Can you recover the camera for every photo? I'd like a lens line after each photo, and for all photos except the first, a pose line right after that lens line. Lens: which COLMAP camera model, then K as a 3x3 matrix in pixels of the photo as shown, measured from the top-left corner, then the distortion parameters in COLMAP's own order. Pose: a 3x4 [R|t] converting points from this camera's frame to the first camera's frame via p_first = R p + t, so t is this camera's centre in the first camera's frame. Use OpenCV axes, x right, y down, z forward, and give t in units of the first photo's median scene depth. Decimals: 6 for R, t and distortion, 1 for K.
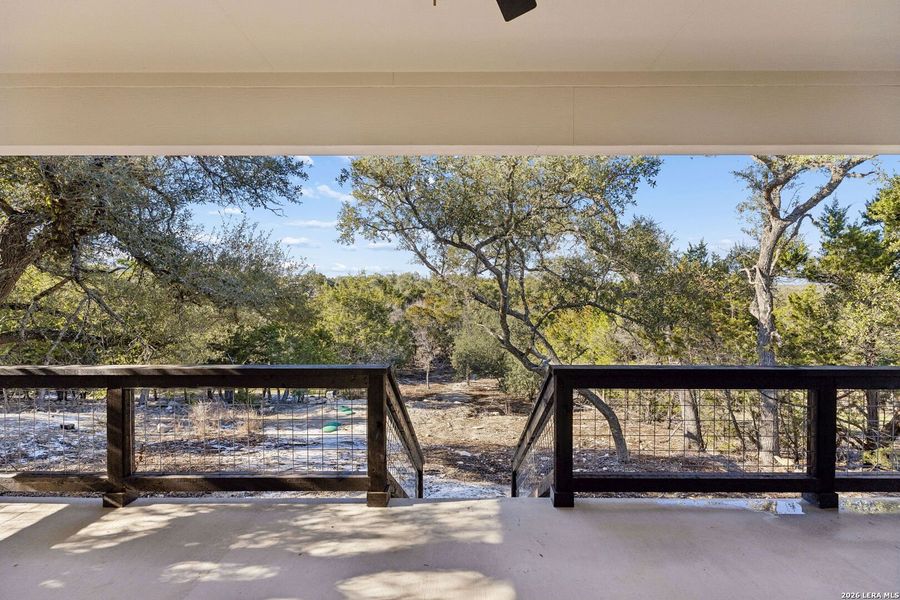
lens RADIAL K [[416.3, 0, 464.4], [0, 416.3, 297.6], [0, 0, 1]] dist [-0.000523, -0.000242]
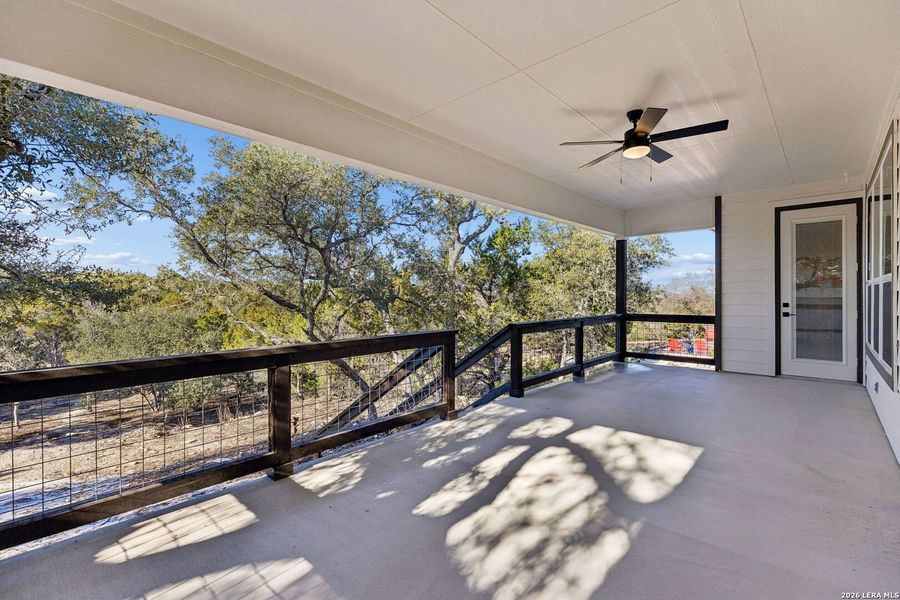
lens RADIAL K [[438.1, 0, 433.1], [0, 438.1, 299.6], [0, 0, 1]] dist [-0.002789, -0.000761]
pose [[0.664548, -0.005159, 0.747228, -1.537517], [0.005564, 0.999983, 0.001955, 0.051185], [-0.747225, 0.002858, 0.664565, -0.036170]]
